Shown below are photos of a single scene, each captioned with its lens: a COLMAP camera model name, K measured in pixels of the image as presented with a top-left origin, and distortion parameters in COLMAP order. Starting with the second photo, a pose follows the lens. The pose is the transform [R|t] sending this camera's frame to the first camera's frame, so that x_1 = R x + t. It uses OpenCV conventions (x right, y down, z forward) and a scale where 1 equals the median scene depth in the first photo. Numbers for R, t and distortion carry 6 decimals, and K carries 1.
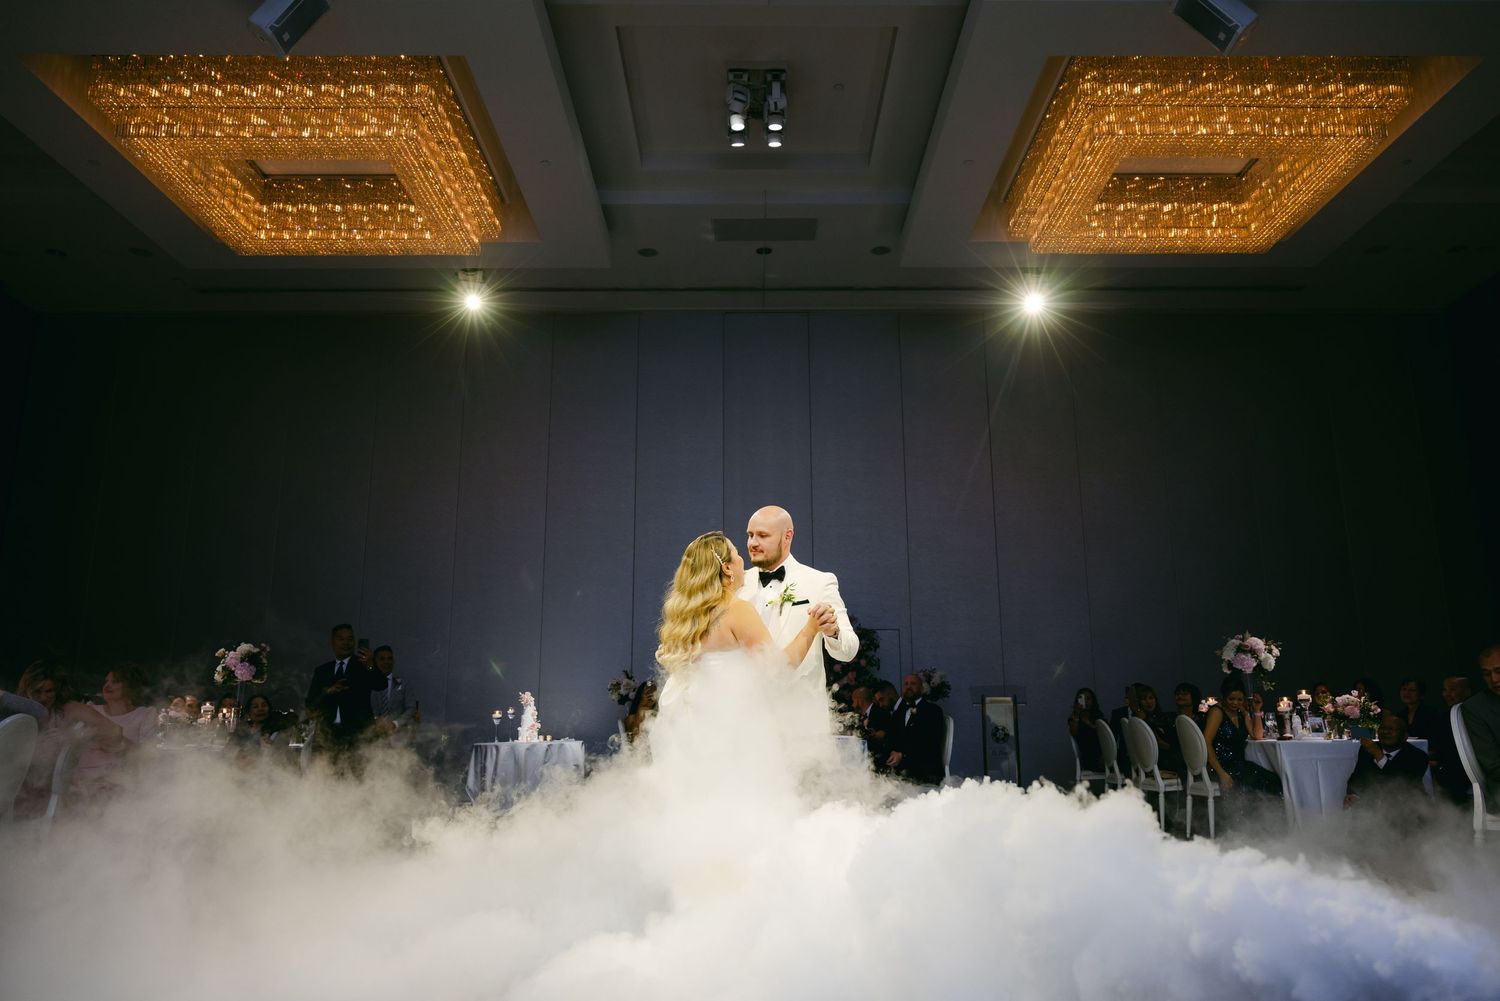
lens RADIAL K [[1086.0, 0, 764.9], [0, 1086.0, 479.4], [0, 0, 1]] dist [0.007438, 0.001613]
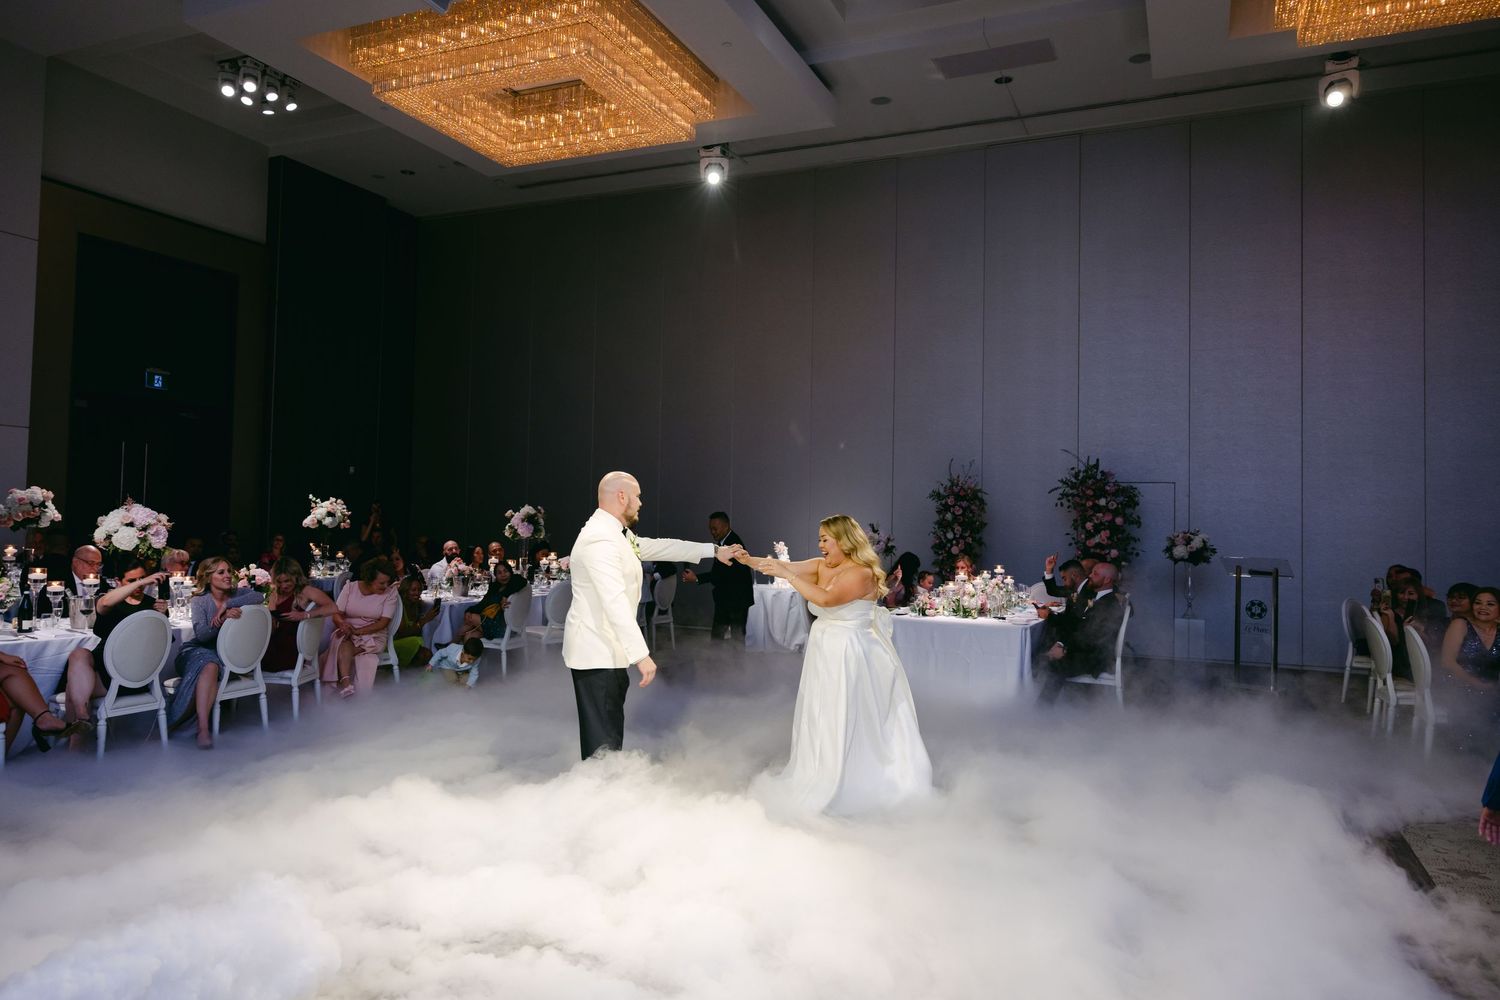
lens RADIAL K [[1056.5, 0, 712.4], [0, 1056.5, 485.6], [0, 0, 1]] dist [0.007257, 0.001351]
pose [[0.895545, 0.013628, -0.444763, 0.233535], [0.075824, 0.980239, 0.182709, -0.071506], [0.438464, -0.197348, 0.876814, 0.058963]]
